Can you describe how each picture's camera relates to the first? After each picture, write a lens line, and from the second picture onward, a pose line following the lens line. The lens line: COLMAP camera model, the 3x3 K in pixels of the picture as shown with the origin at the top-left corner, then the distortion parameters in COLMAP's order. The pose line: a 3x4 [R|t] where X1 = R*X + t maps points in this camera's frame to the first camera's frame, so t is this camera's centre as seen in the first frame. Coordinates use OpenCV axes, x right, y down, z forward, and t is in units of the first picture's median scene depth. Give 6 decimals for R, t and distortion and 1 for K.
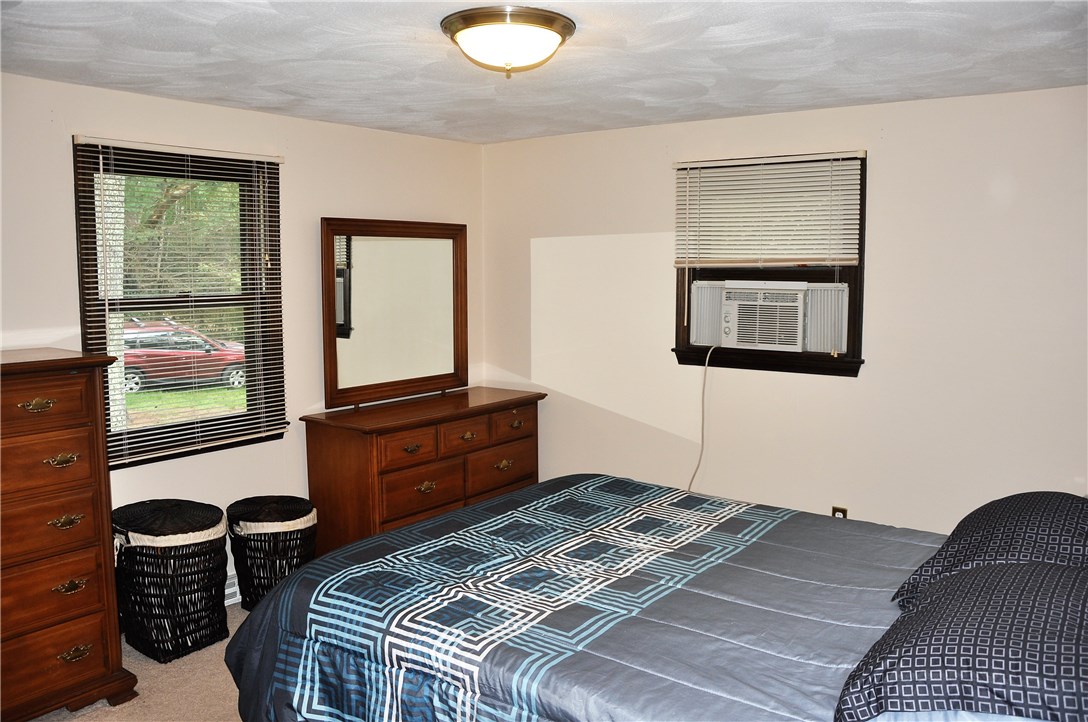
lens RADIAL K [[871.2, 0, 544.0], [0, 871.2, 361.0], [0, 0, 1]] dist [-0.089697, 0.006936]
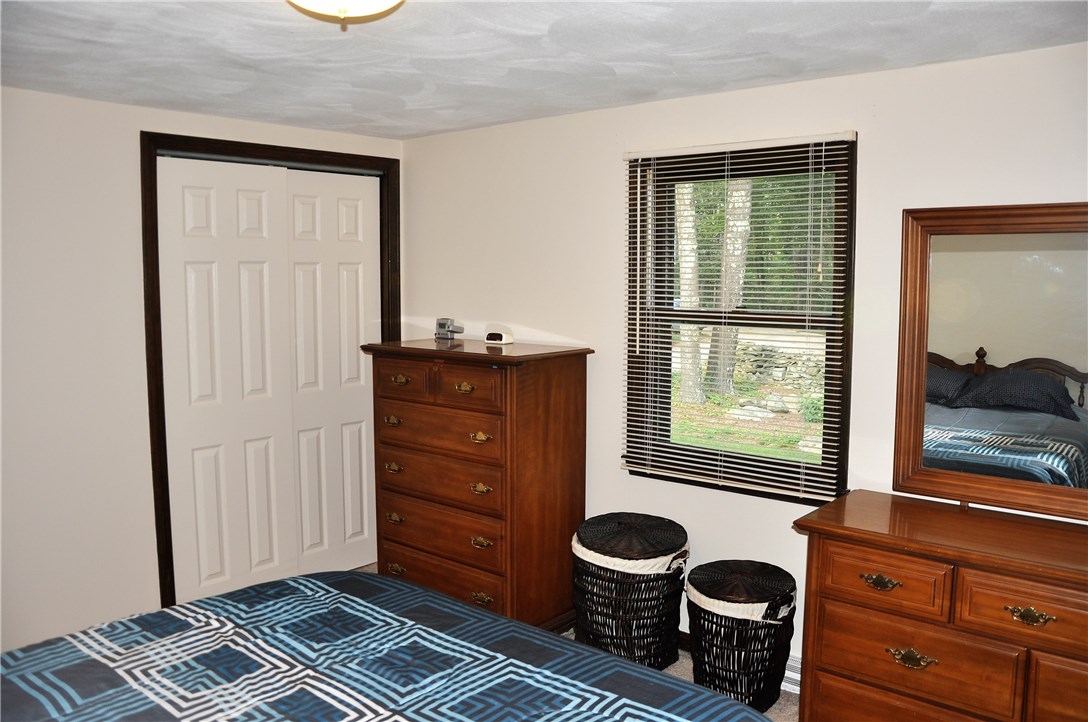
lens RADIAL K [[871.2, 0, 544.0], [0, 871.2, 361.0], [0, 0, 1]] dist [-0.089697, 0.006936]
pose [[-0.063520, 0.101582, -0.992797, 0.549889], [-0.108528, 0.988203, 0.108056, -0.114282], [0.992062, 0.114610, -0.051746, 0.970224]]
